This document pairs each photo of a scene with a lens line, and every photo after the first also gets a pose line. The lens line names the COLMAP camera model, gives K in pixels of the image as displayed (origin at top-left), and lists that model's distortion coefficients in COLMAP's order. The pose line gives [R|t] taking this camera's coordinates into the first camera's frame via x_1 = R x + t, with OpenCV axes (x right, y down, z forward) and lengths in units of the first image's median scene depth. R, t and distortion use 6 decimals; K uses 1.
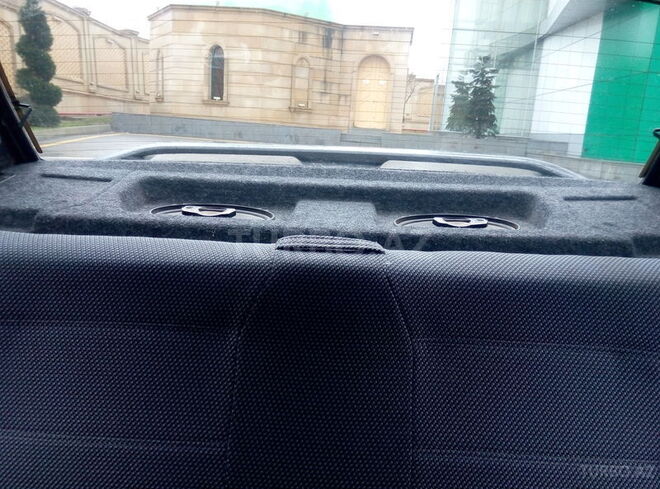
lens RADIAL K [[555.3, 0, 330.0], [0, 555.3, 244.5], [0, 0, 1]] dist [0.101807, -0.118119]
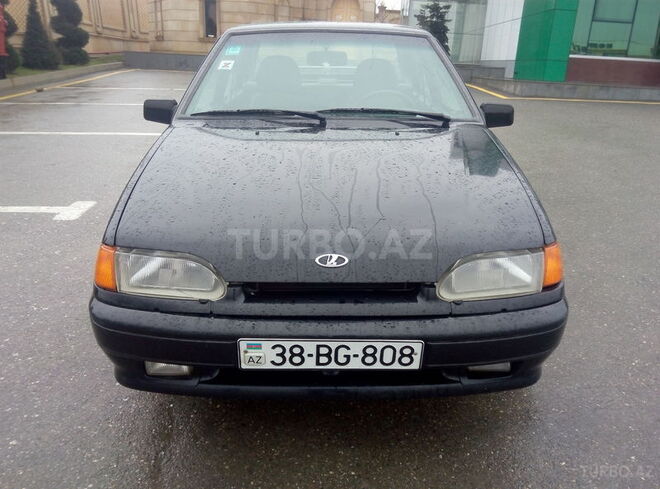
lens RADIAL K [[555.3, 0, 330.0], [0, 555.3, 244.5], [0, 0, 1]] dist [0.101807, -0.118119]
pose [[0.998745, -0.037424, 0.033294, -0.010788], [0.033478, 0.993136, 0.112068, 0.043999], [-0.037260, -0.110813, 0.993143, -0.211015]]
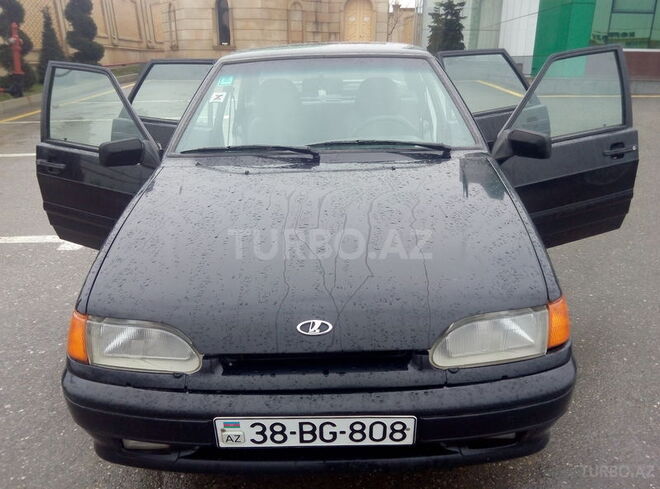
lens RADIAL K [[555.3, 0, 330.0], [0, 555.3, 244.5], [0, 0, 1]] dist [0.101807, -0.118119]
pose [[0.997917, -0.064271, -0.005641, -0.004145], [0.064499, 0.991683, 0.111373, 0.035384], [-0.001564, -0.111505, 0.993763, -0.203576]]
